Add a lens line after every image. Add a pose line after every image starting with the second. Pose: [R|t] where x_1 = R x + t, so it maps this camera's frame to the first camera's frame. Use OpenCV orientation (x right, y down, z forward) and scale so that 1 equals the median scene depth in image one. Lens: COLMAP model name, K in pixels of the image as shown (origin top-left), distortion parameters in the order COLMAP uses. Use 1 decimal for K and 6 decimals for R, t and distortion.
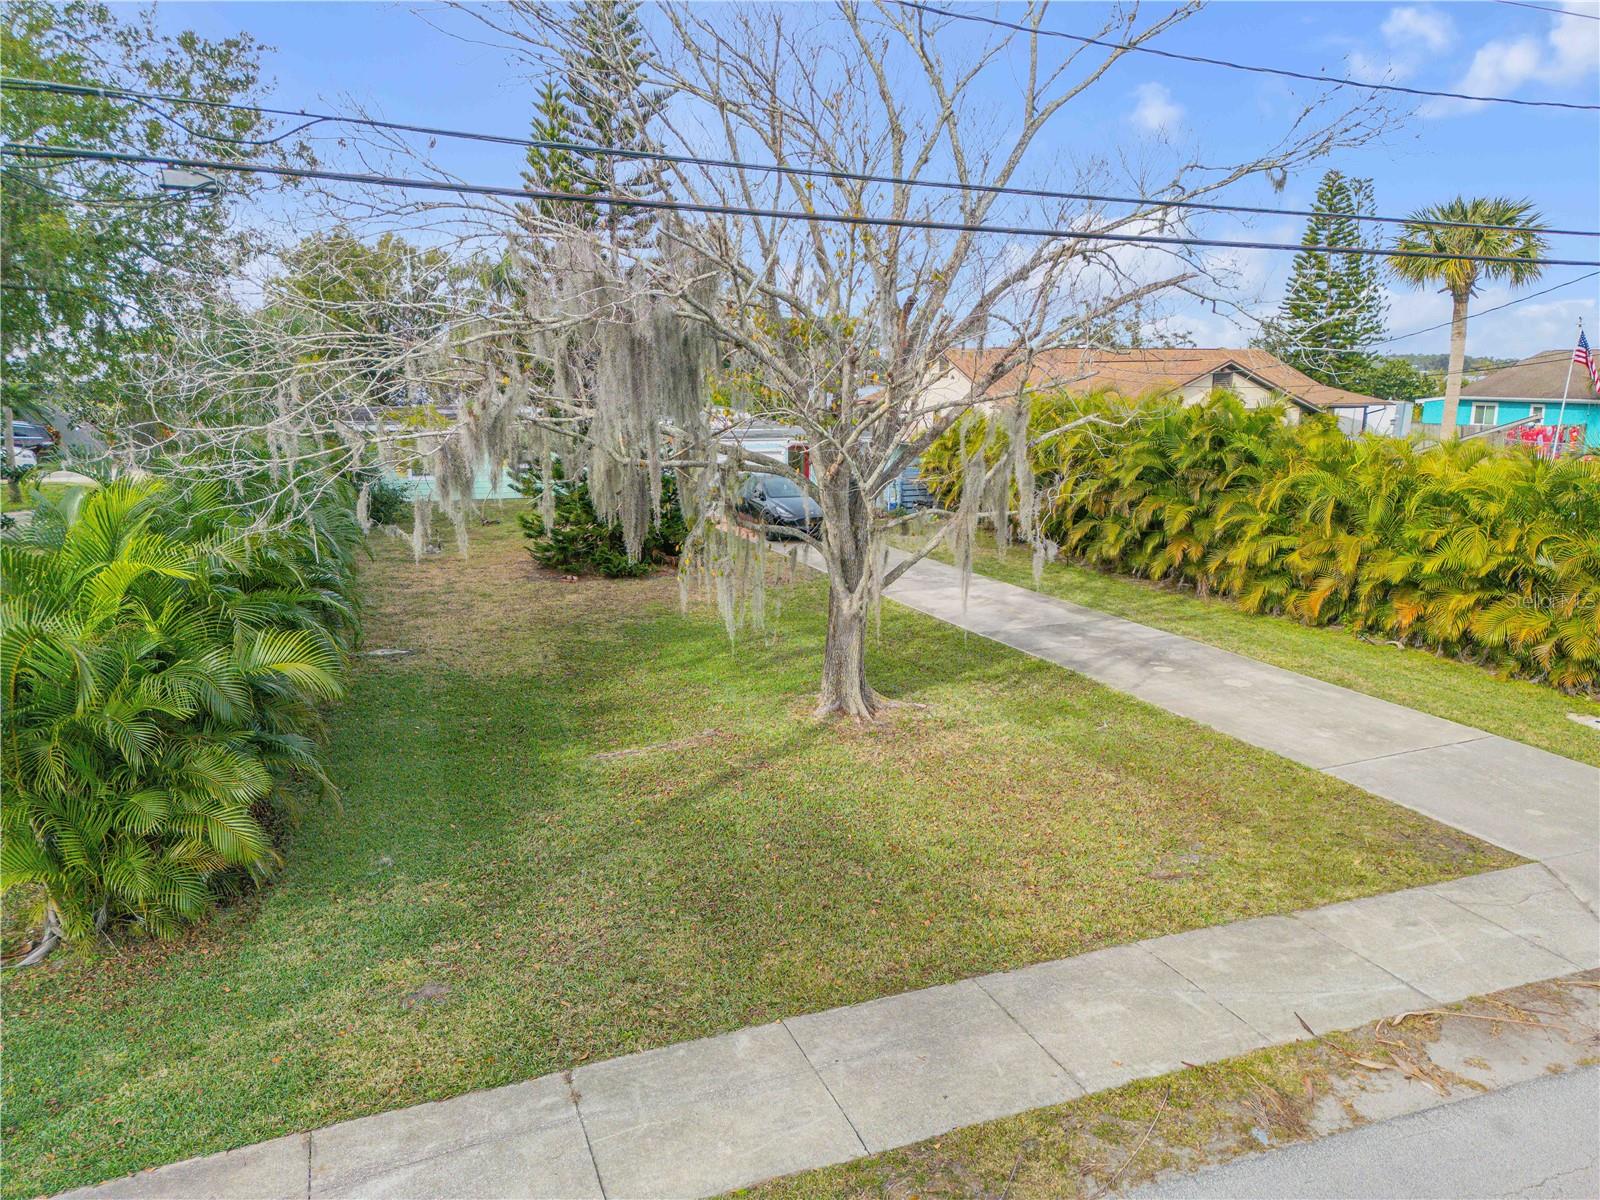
lens RADIAL K [[1115.5, 0, 800.4], [0, 1115.5, 600.6], [0, 0, 1]] dist [0.090781, -0.091622]
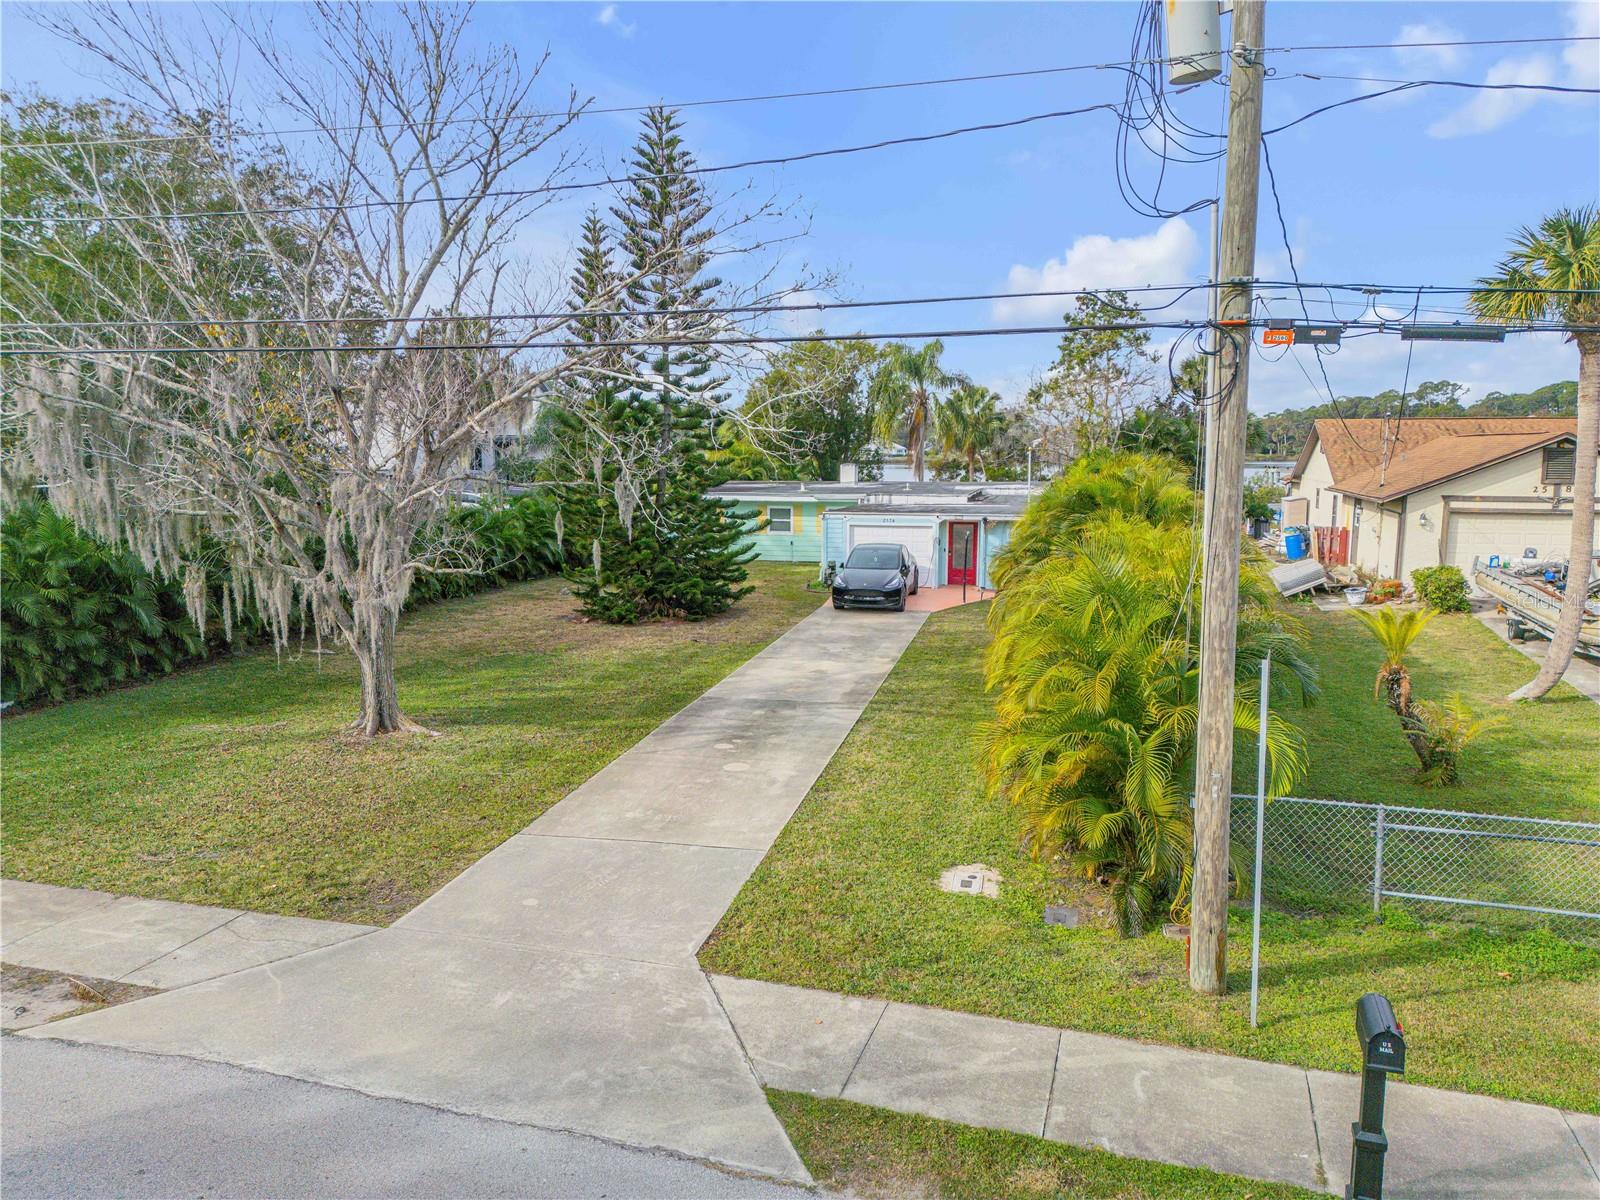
lens RADIAL K [[1113.2, 0, 799.7], [0, 1113.2, 594.5], [0, 0, 1]] dist [0.128487, -0.160283]
pose [[0.802045, 0.072432, -0.592855, 2.106496], [-0.113537, 0.993009, -0.032279, -0.101818], [0.586373, 0.093200, 0.804662, 0.522728]]
